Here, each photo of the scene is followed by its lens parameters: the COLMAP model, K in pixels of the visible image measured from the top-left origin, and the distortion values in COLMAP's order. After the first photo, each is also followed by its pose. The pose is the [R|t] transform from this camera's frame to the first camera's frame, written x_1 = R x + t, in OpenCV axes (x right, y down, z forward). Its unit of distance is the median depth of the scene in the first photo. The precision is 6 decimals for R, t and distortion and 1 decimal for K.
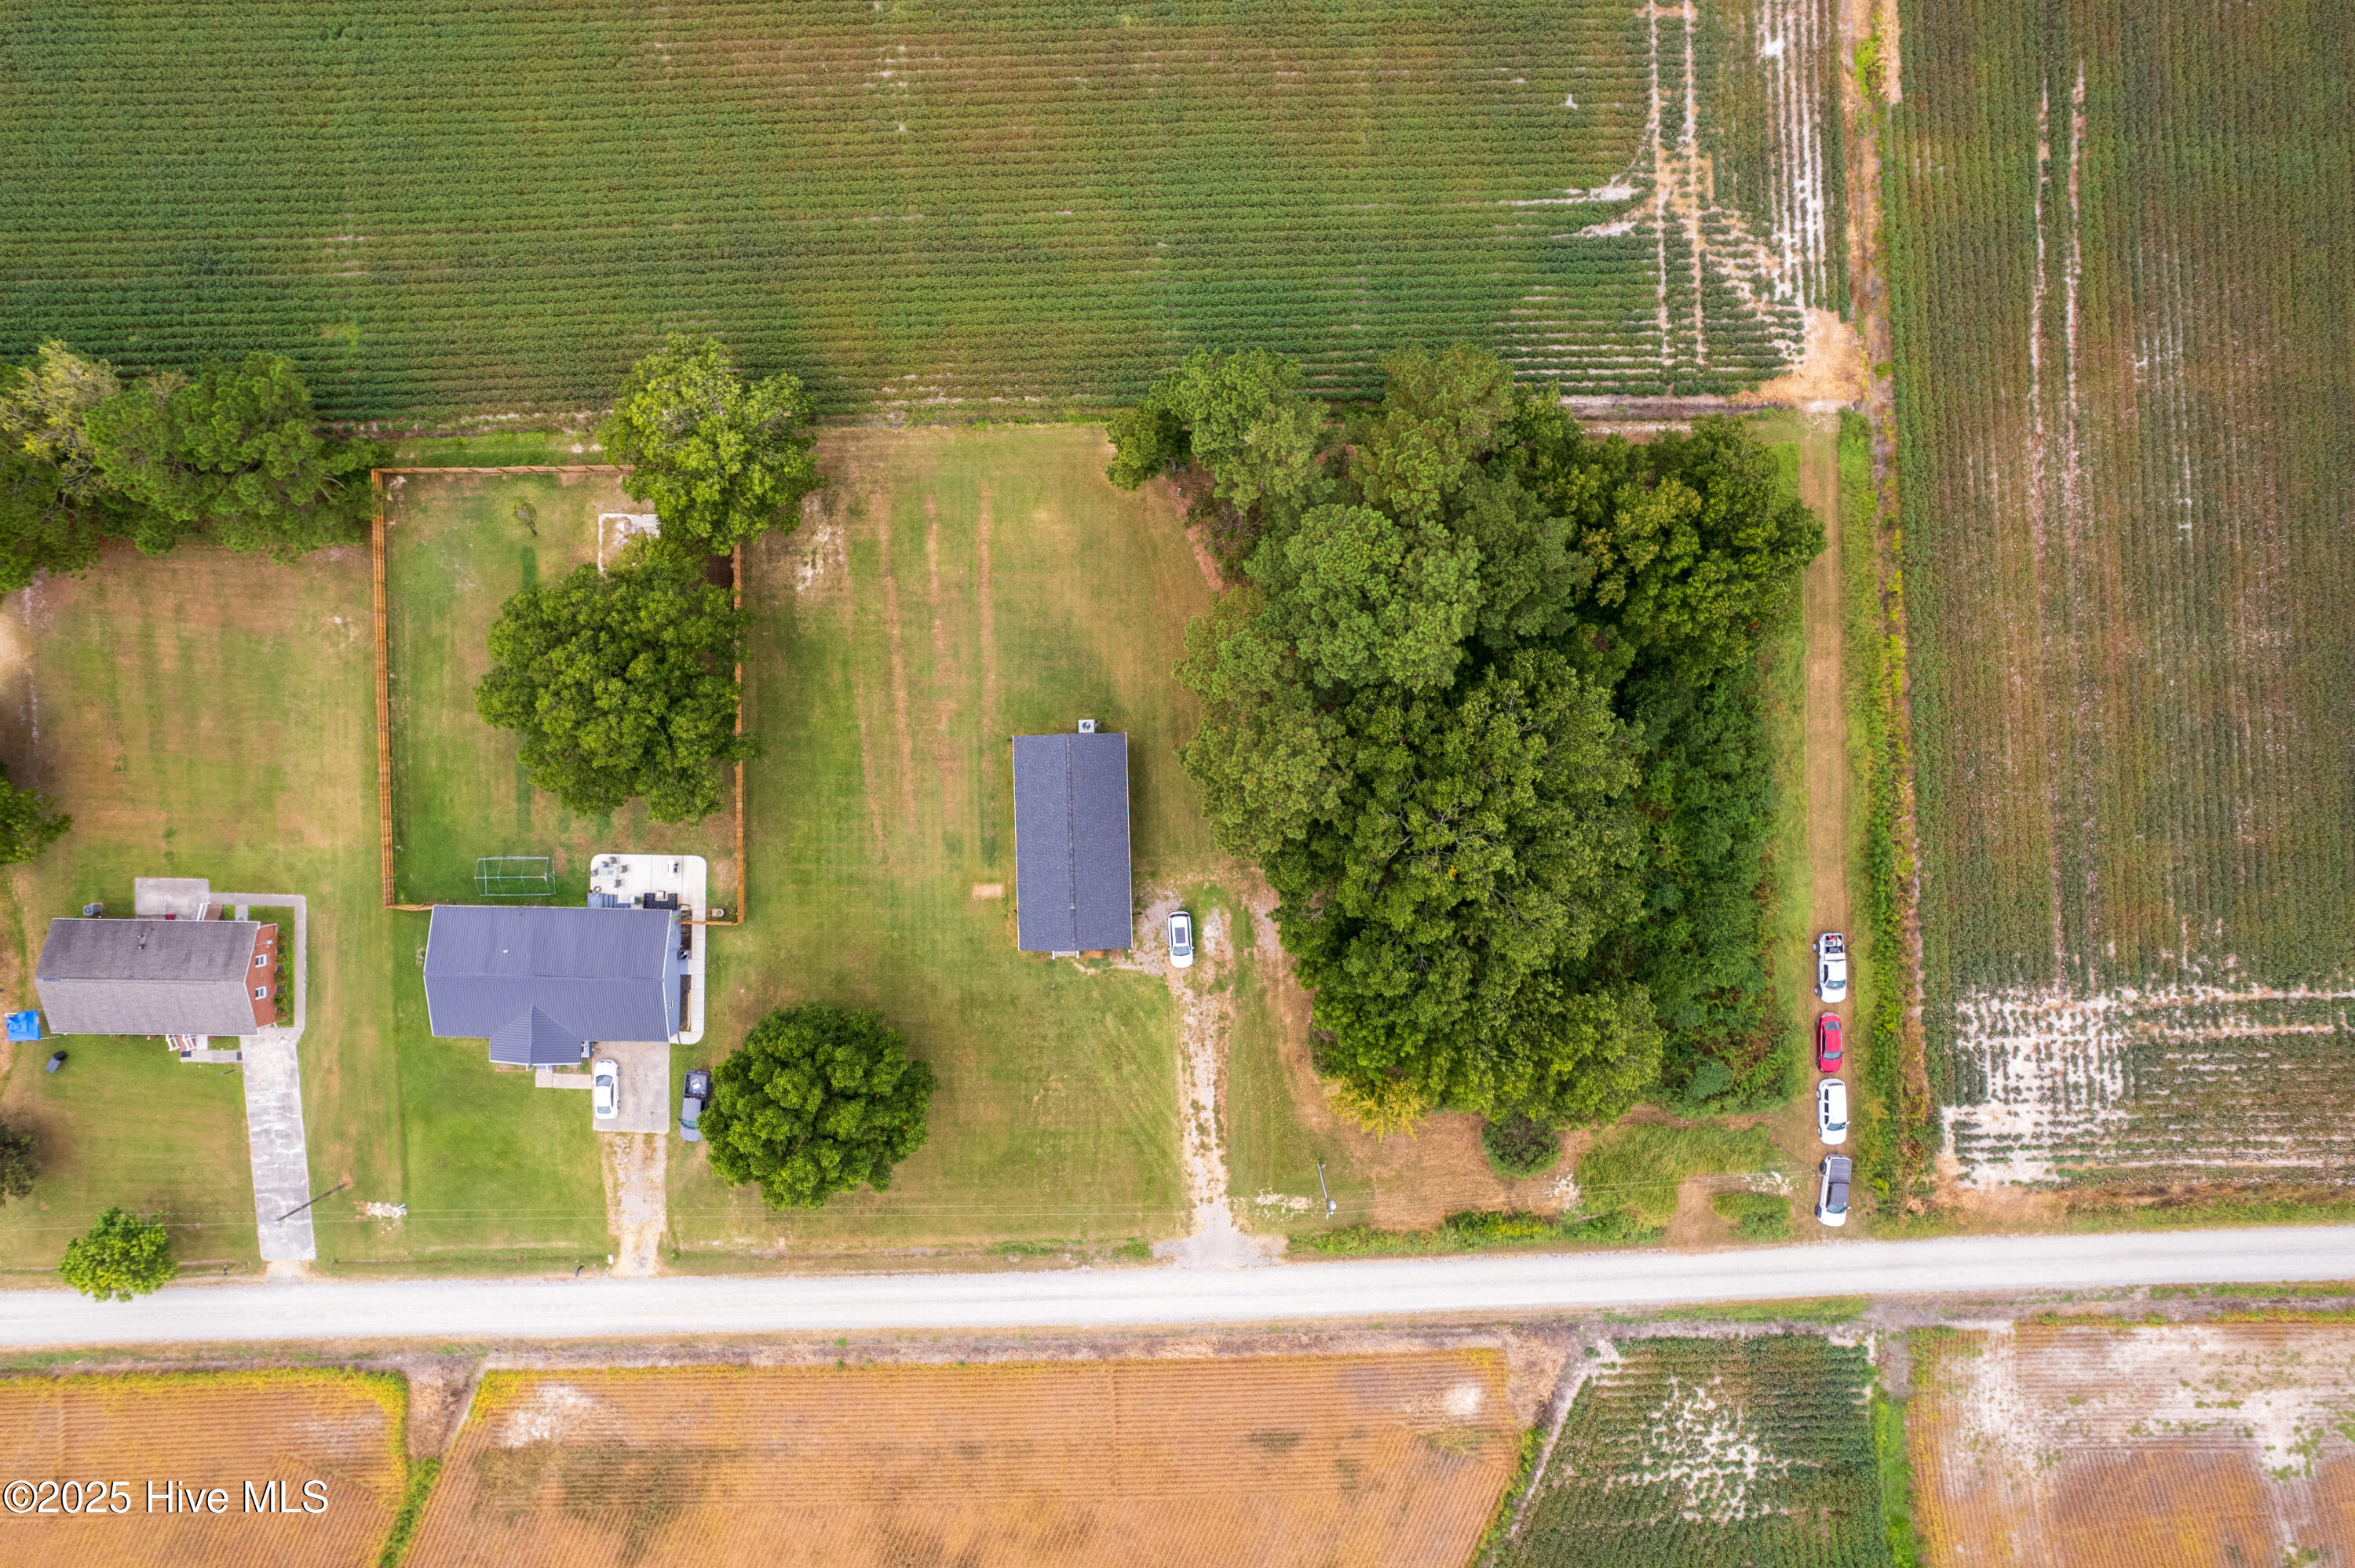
lens RADIAL K [[1501.7, 0, 1177.5], [0, 1501.7, 784.0], [0, 0, 1]] dist [-0.078809, 0.068129]
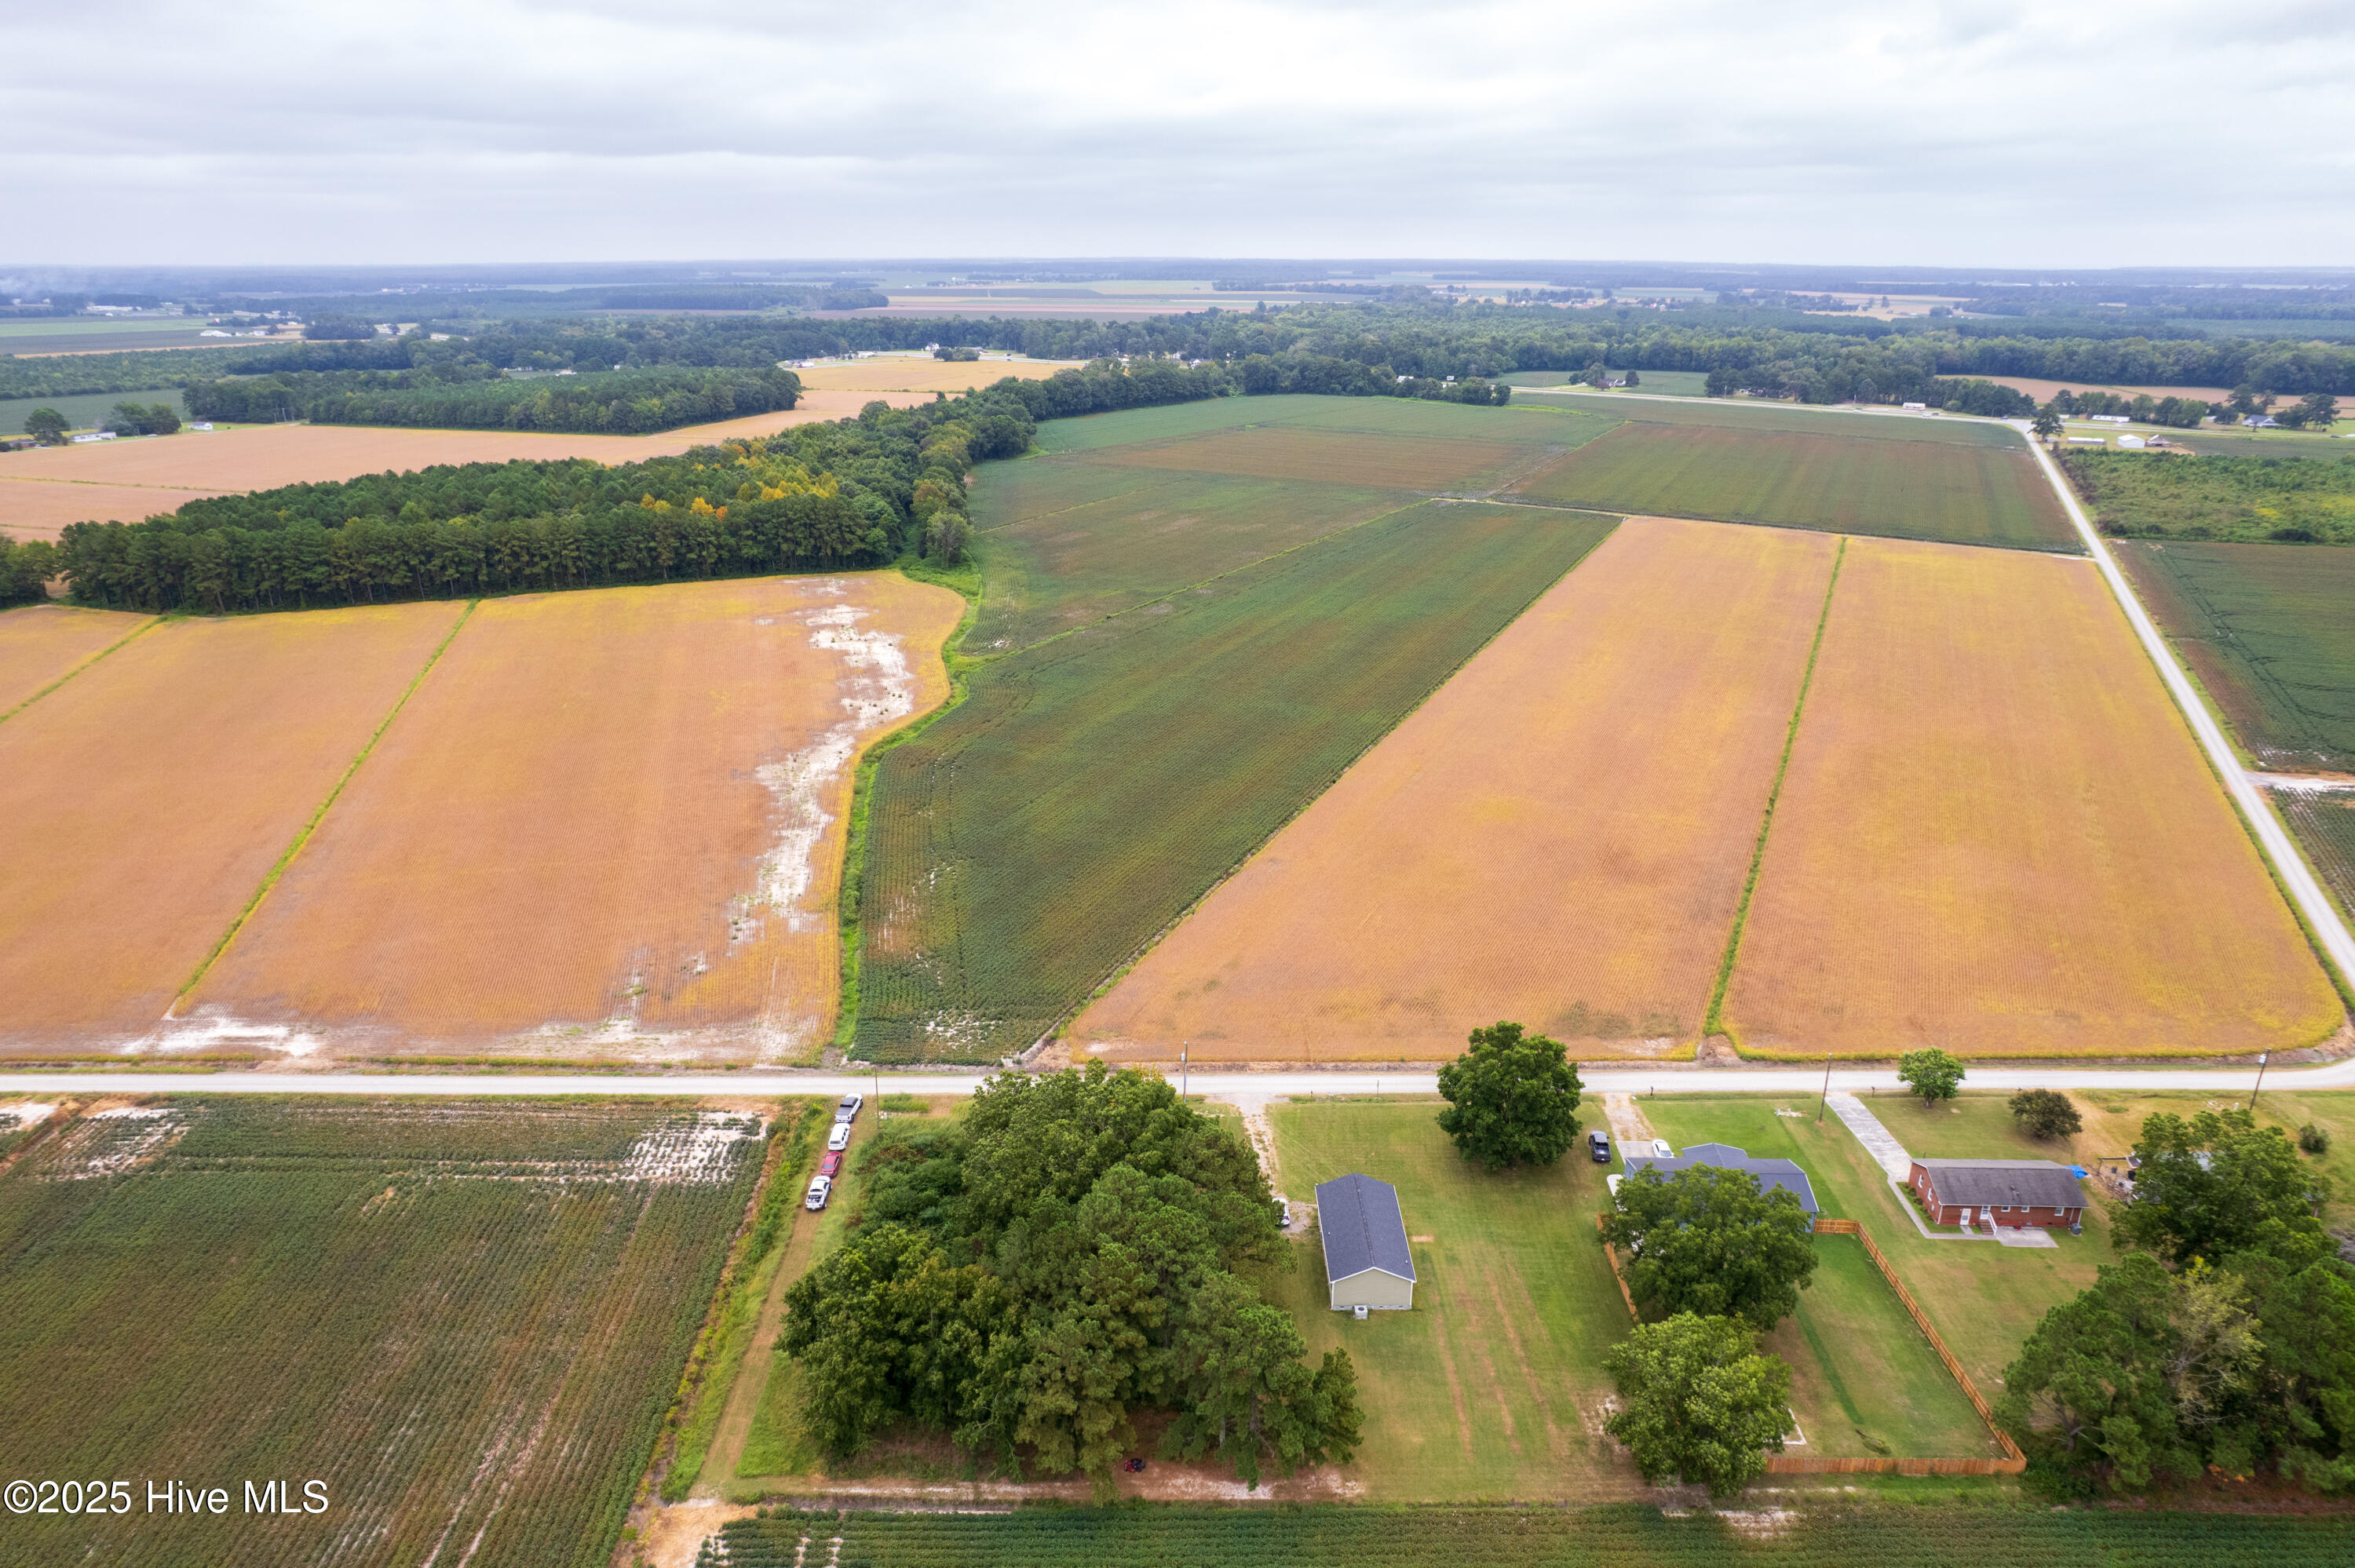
lens RADIAL K [[1545.9, 0, 1197.2], [0, 1545.9, 780.5], [0, 0, 1]] dist [-0.082374, 0.073662]
pose [[-0.999965, -0.006285, 0.005521, 0.074472], [0.007316, -0.336830, 0.941537, -1.104250], [-0.004057, 0.941545, 0.336864, 0.137063]]
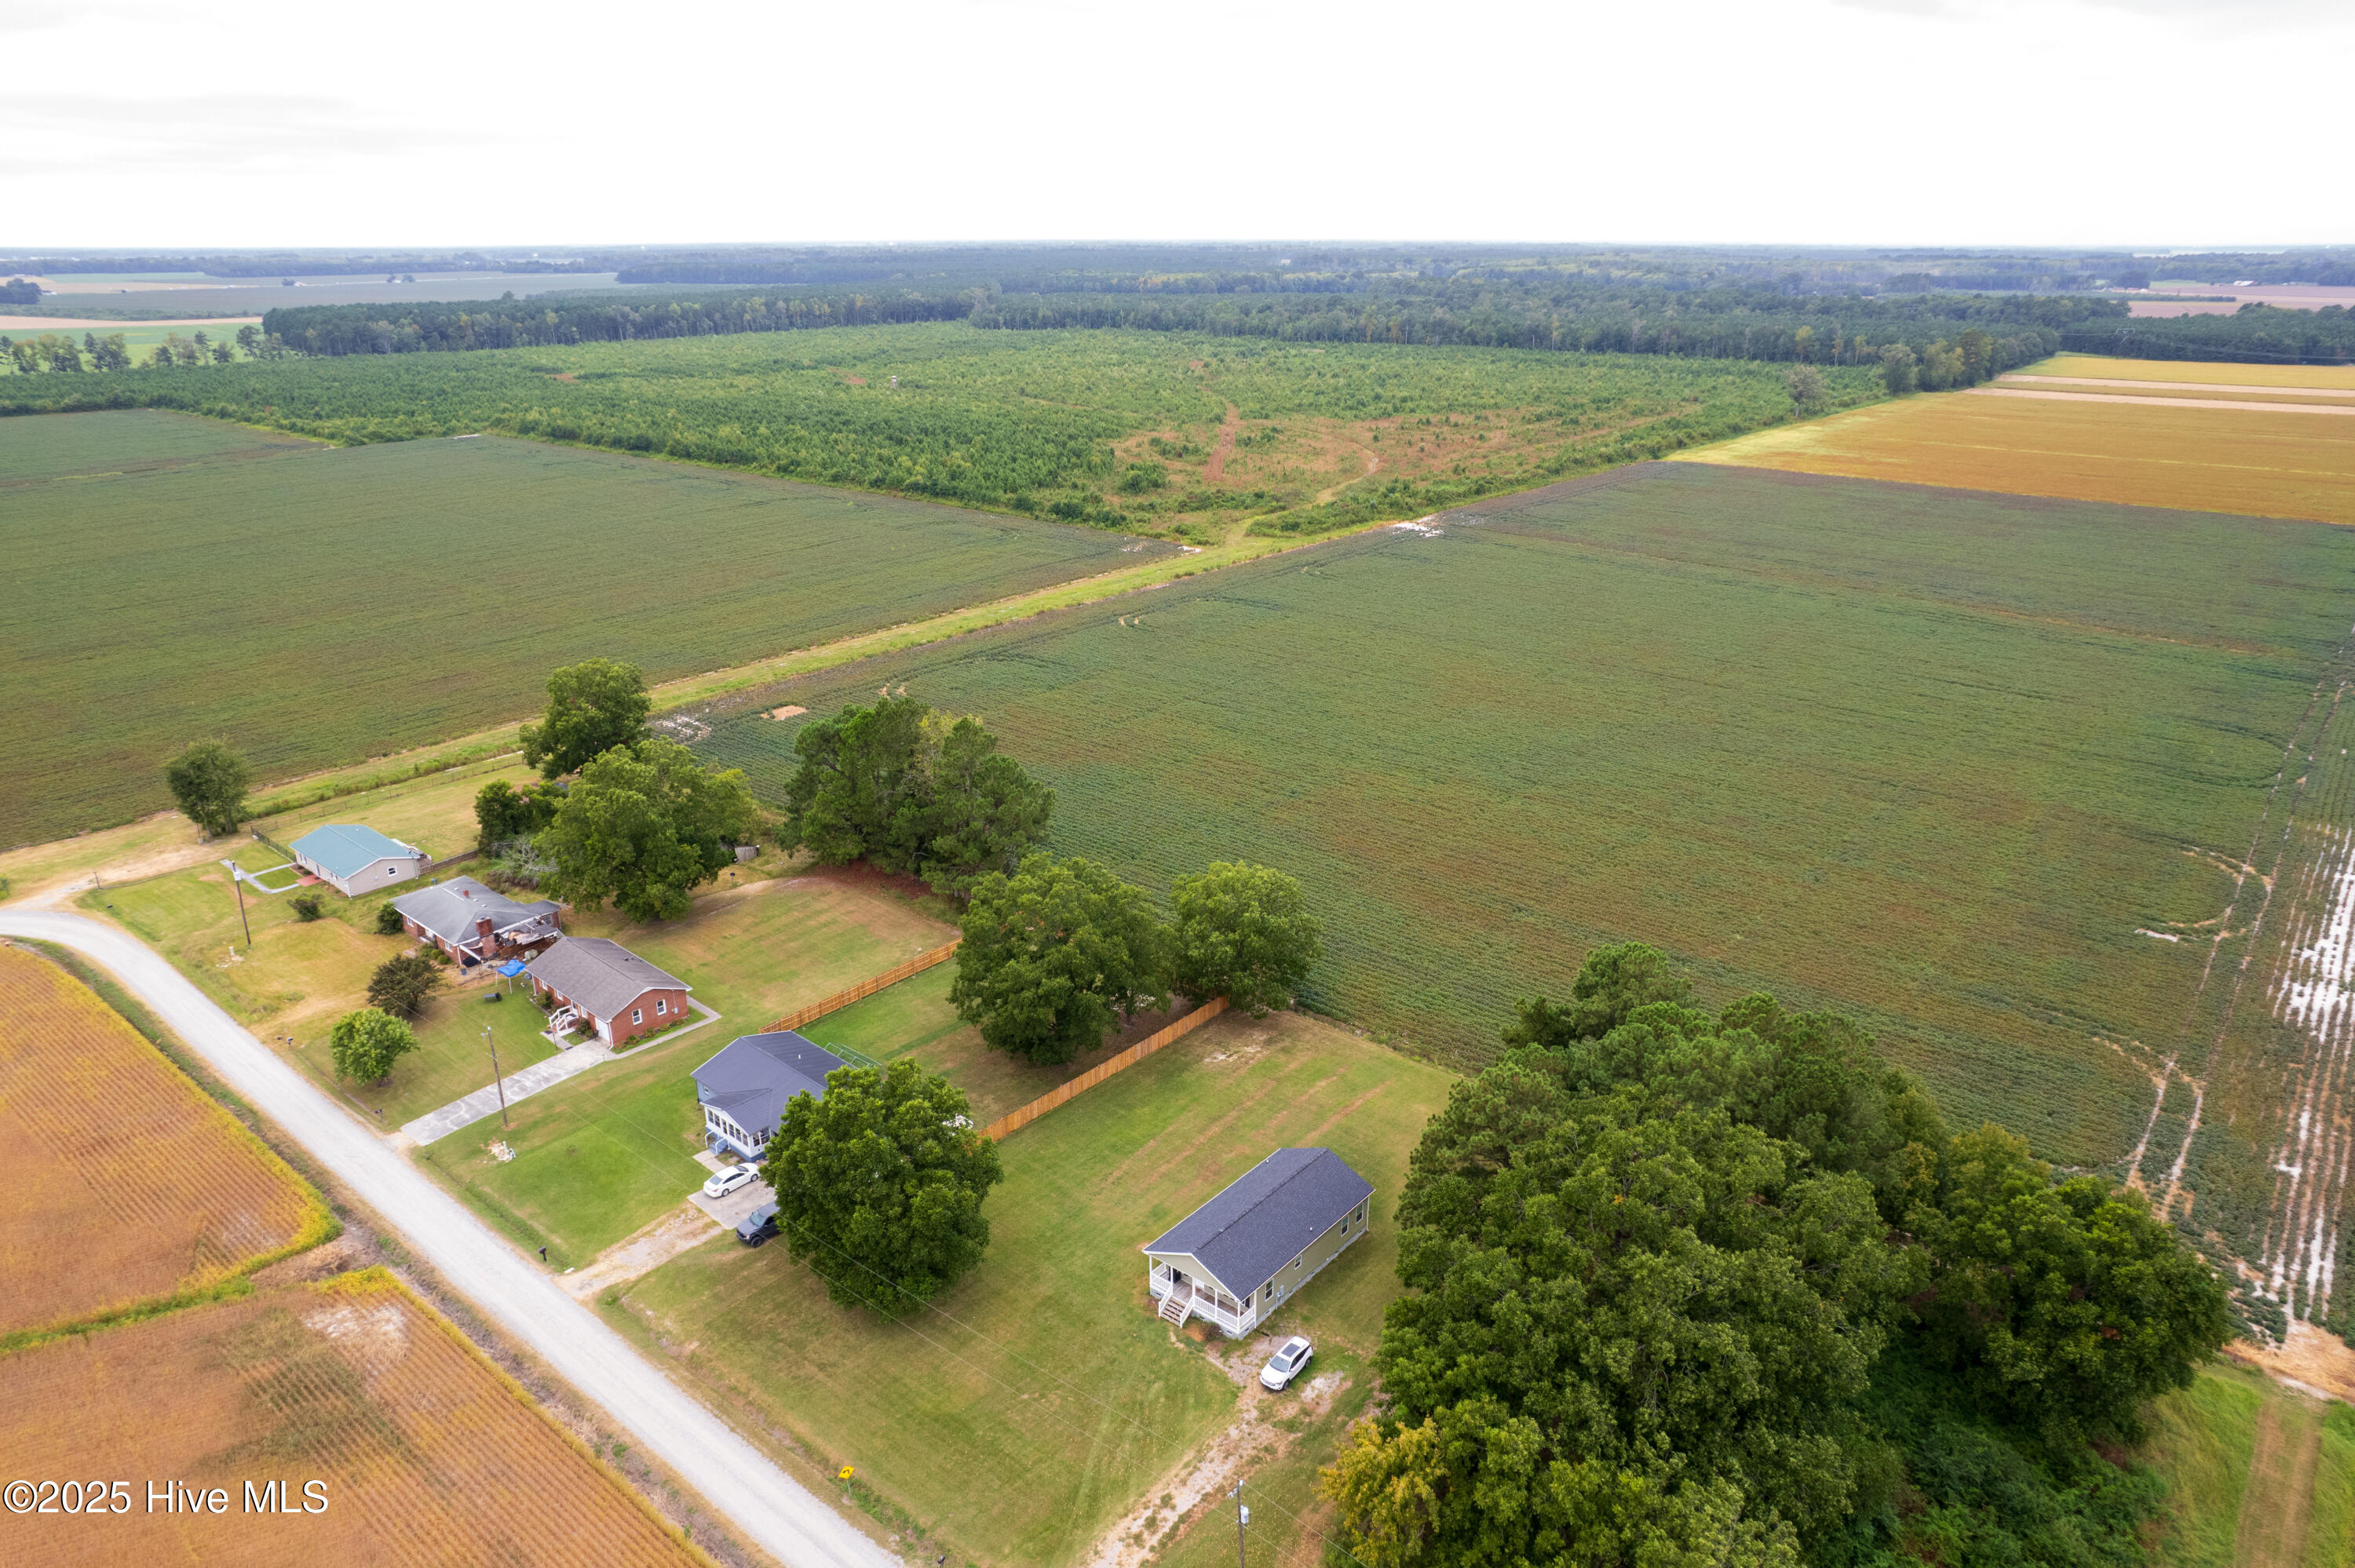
lens RADIAL K [[1501.7, 0, 1177.5], [0, 1501.7, 784.0], [0, 0, 1]] dist [-0.078809, 0.068129]
pose [[0.752808, 0.226862, -0.617911, 0.392873], [-0.658231, 0.254661, -0.708434, 0.645164], [-0.003359, 0.940043, 0.341039, 0.409773]]
